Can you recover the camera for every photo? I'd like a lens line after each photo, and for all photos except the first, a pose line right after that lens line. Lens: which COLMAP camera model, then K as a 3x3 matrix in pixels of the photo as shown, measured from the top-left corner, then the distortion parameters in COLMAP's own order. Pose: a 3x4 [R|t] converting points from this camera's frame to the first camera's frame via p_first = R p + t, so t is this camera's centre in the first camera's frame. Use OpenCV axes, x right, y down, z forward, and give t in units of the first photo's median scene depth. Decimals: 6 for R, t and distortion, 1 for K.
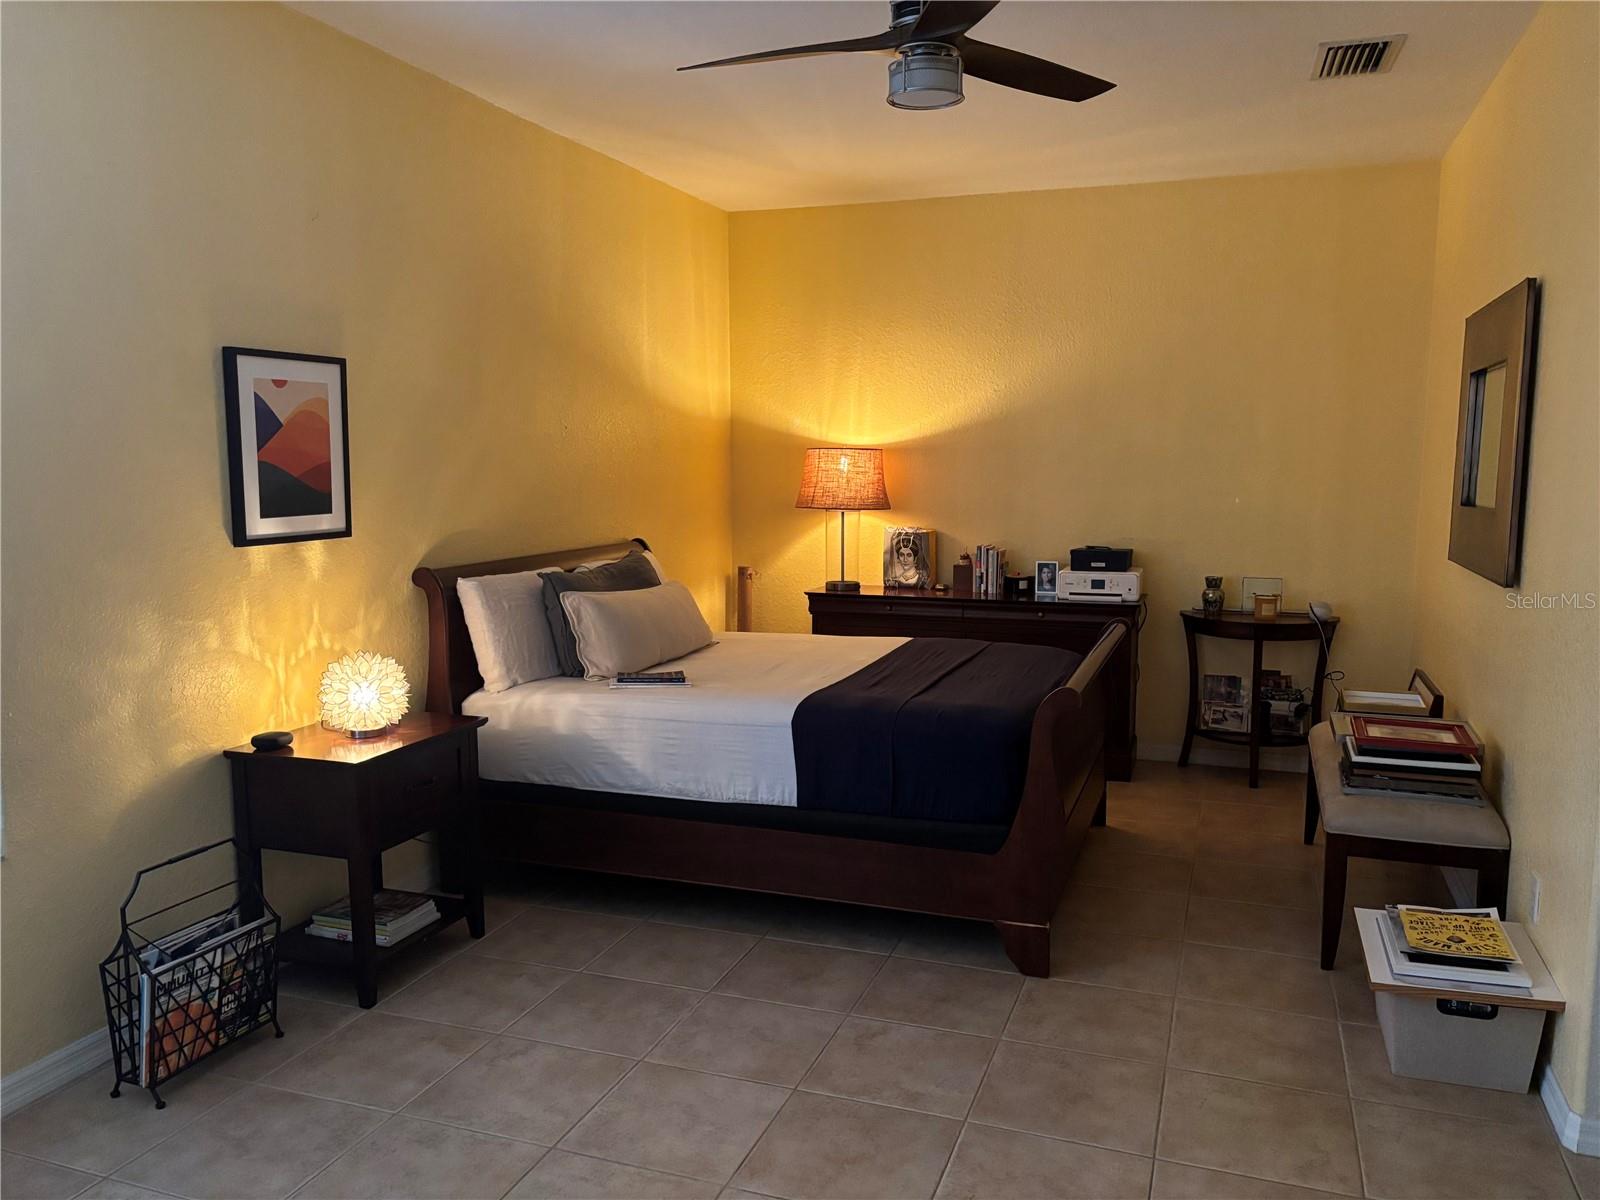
lens RADIAL K [[1226.3, 0, 805.7], [0, 1226.3, 608.1], [0, 0, 1]] dist [0.042750, -0.005465]
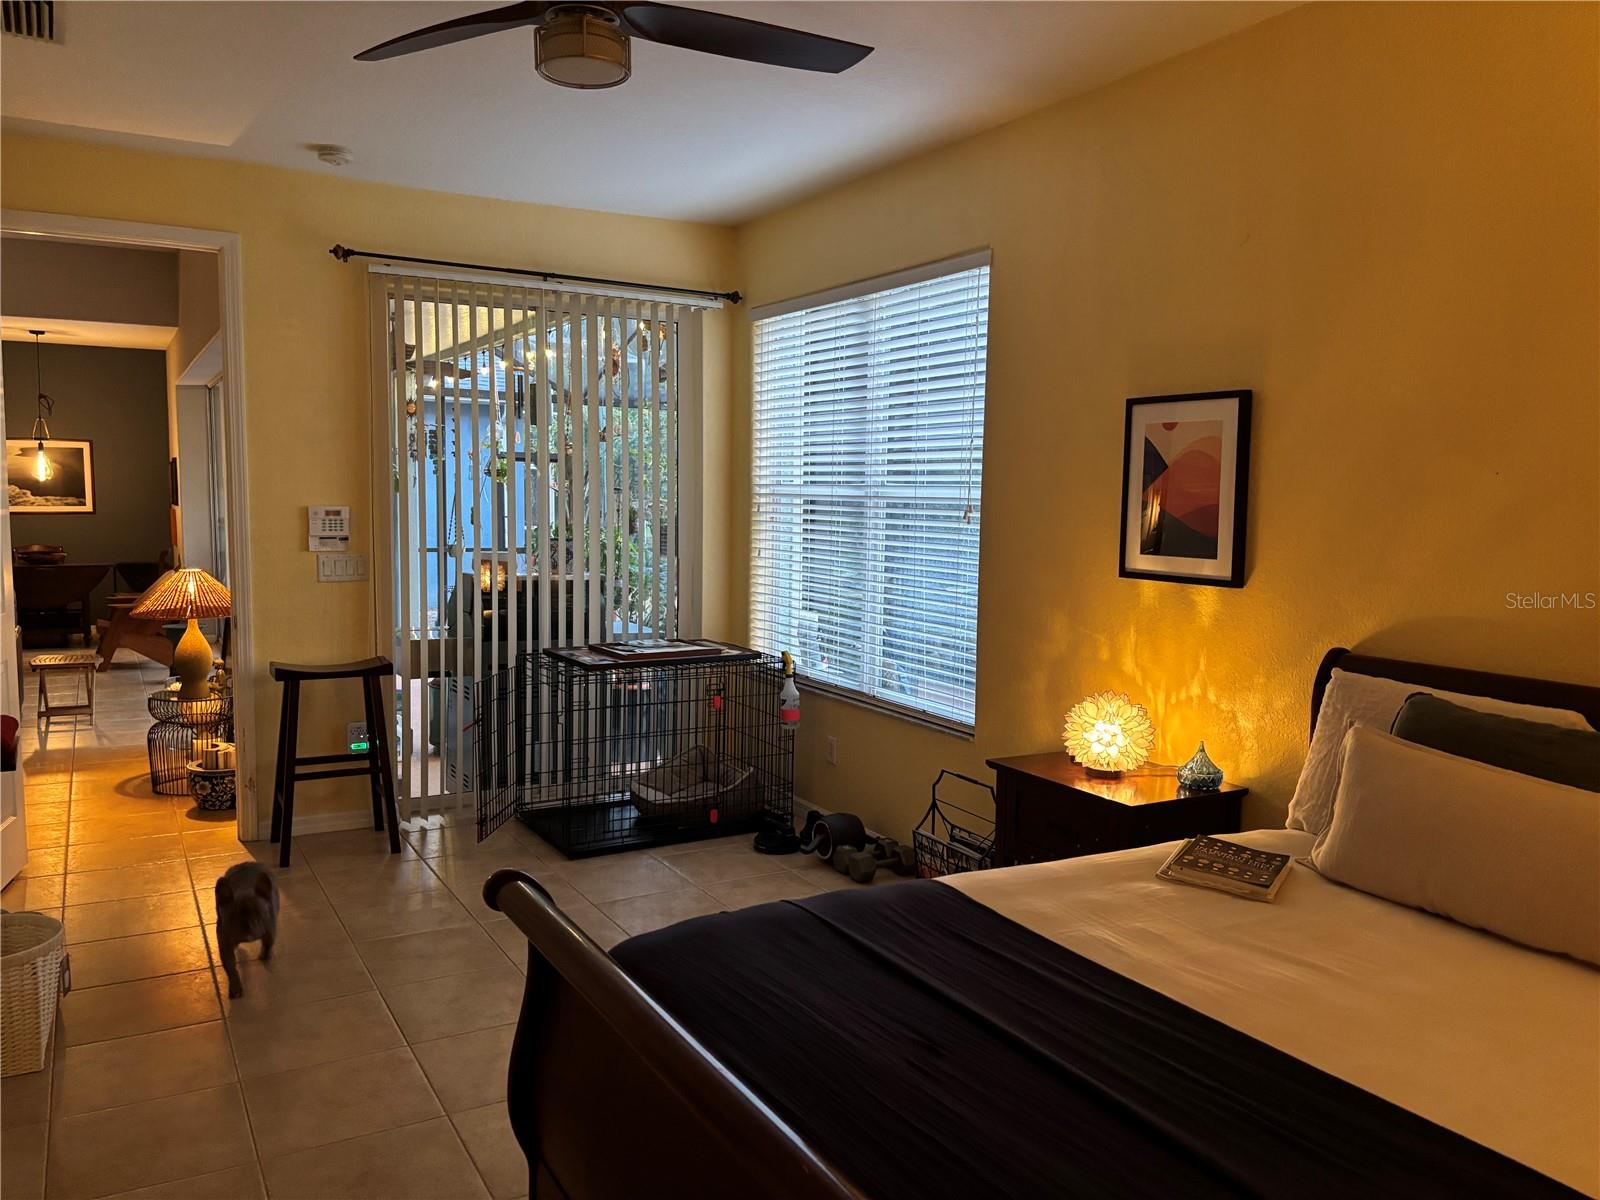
lens RADIAL K [[1226.3, 0, 805.7], [0, 1226.3, 608.1], [0, 0, 1]] dist [0.042750, -0.005465]
pose [[-0.654238, 0.067024, -0.753313, 0.544233], [-0.107223, 0.977784, 0.180116, -0.183347], [0.748650, 0.198611, -0.632517, 1.430214]]
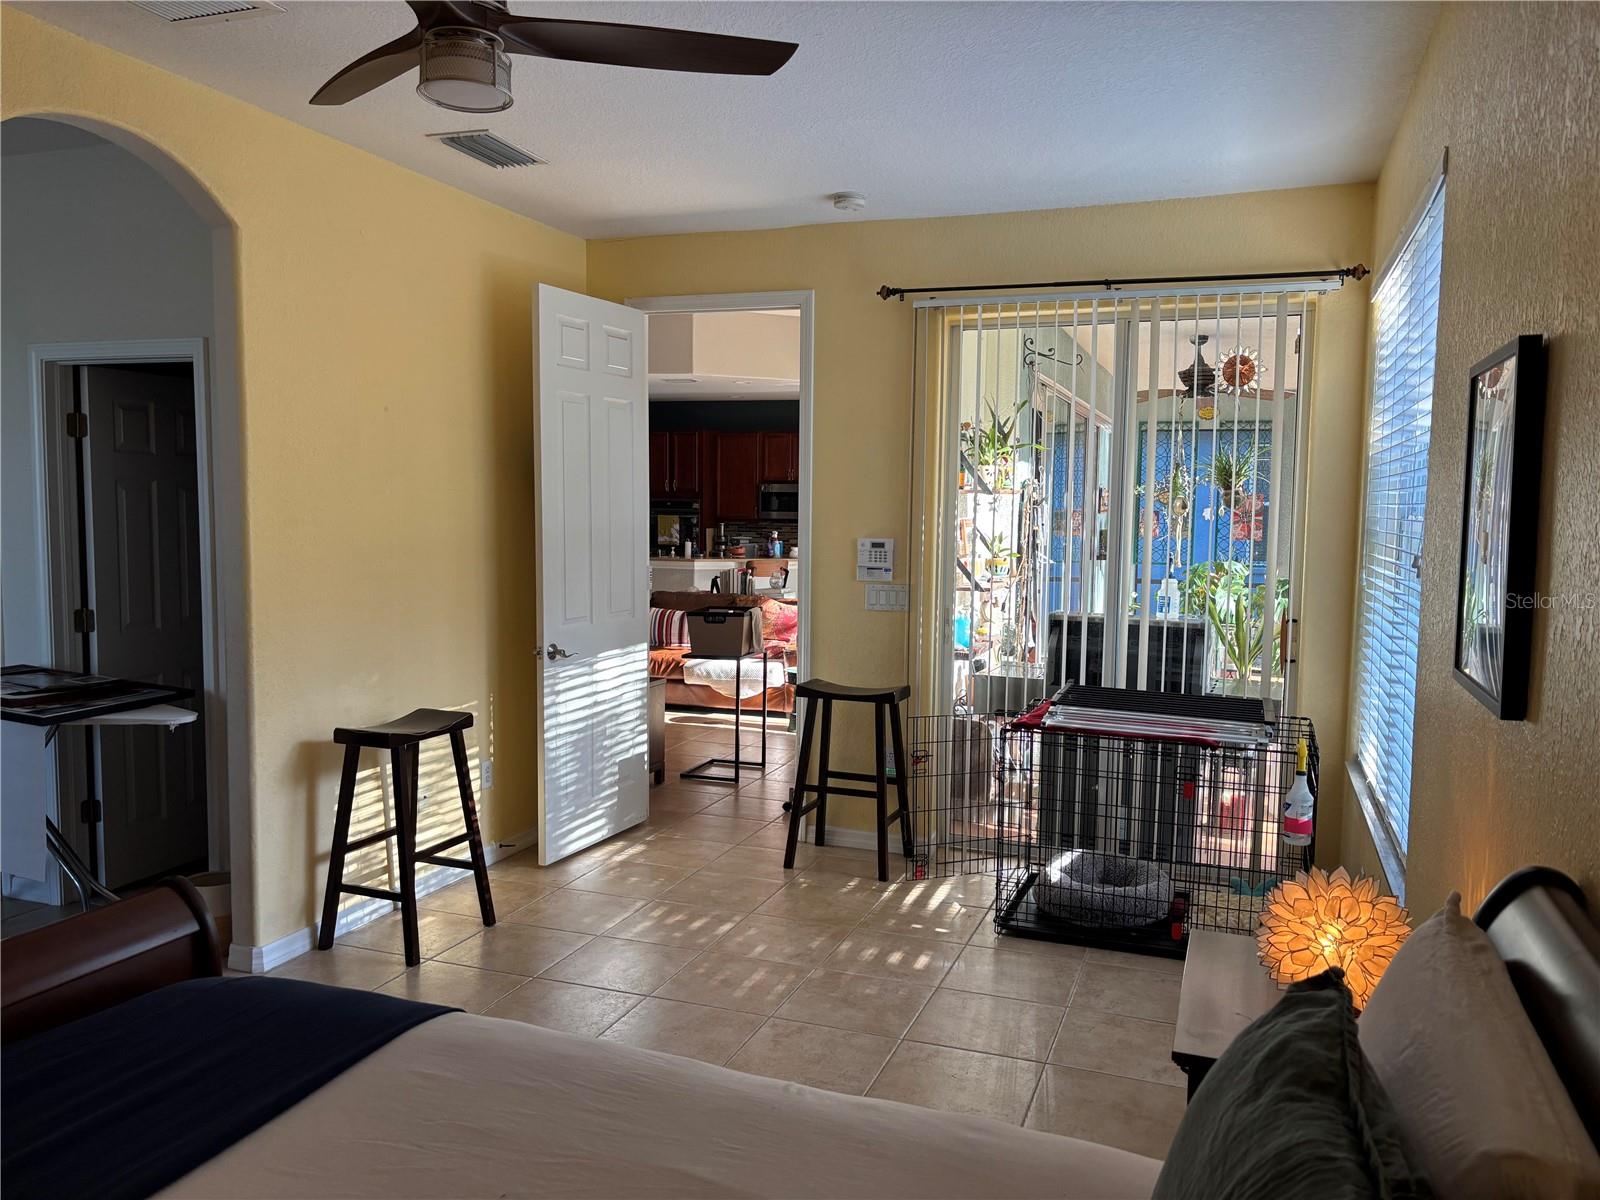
lens RADIAL K [[1226.3, 0, 805.7], [0, 1226.3, 608.1], [0, 0, 1]] dist [0.042750, -0.005465]
pose [[-0.999866, -0.012206, 0.010945, -0.095735], [-0.009630, 0.977549, 0.210489, -0.208487], [-0.013269, 0.210355, -0.977535, 1.549788]]
